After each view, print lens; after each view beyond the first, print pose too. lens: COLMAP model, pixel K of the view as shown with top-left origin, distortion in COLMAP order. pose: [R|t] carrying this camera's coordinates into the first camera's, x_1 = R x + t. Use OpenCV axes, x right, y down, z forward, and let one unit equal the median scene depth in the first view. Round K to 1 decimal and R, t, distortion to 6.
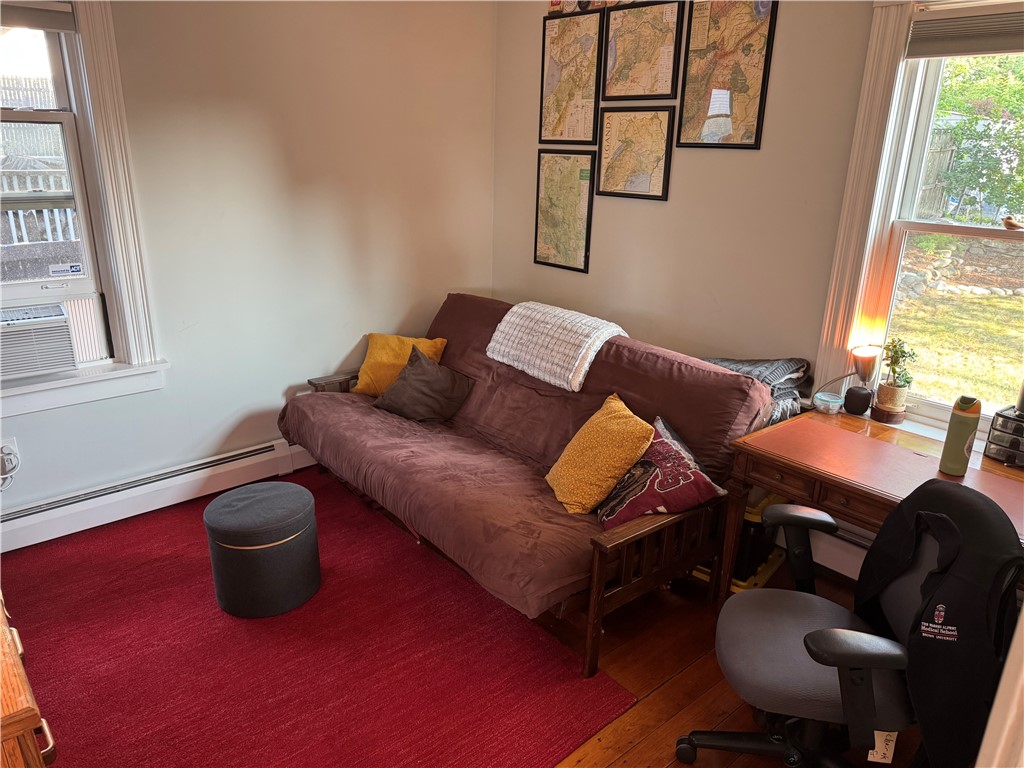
lens RADIAL K [[718.7, 0, 511.5], [0, 718.7, 384.3], [0, 0, 1]] dist [0.007871, -0.007414]
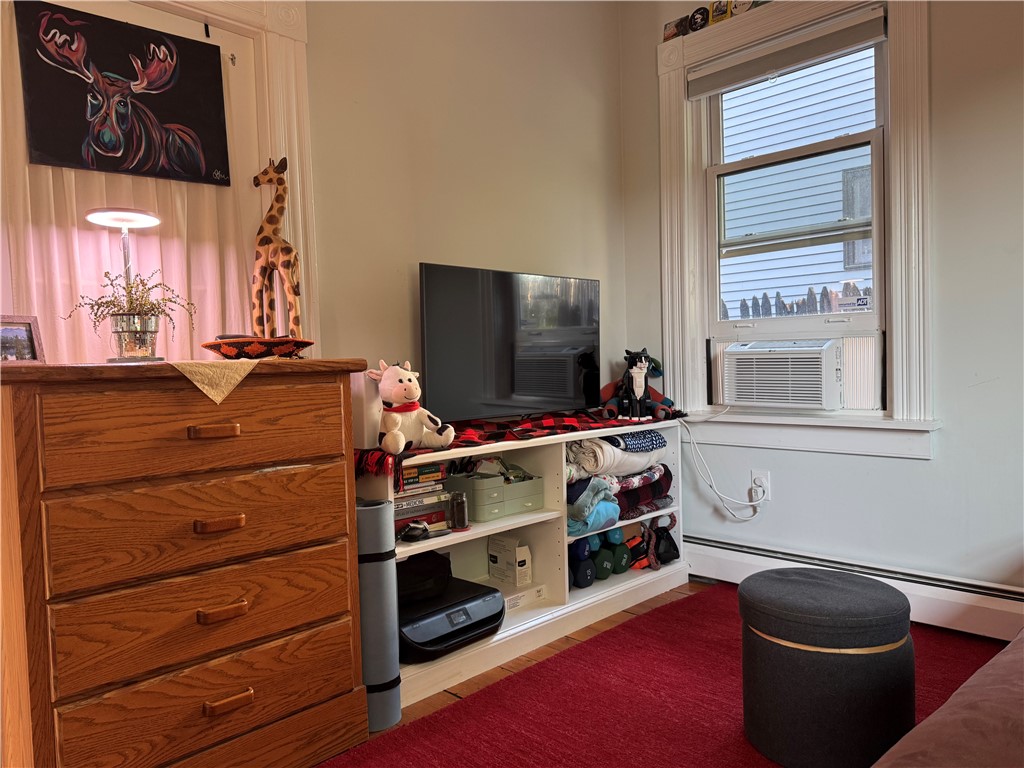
lens RADIAL K [[718.7, 0, 512.3], [0, 718.7, 385.4], [0, 0, 1]] dist [0.007871, -0.007414]
pose [[0.055701, 0.014443, -0.998343, 0.255046], [-0.281089, 0.959680, -0.001799, 0.060399], [0.958064, 0.280724, 0.057515, 0.574672]]
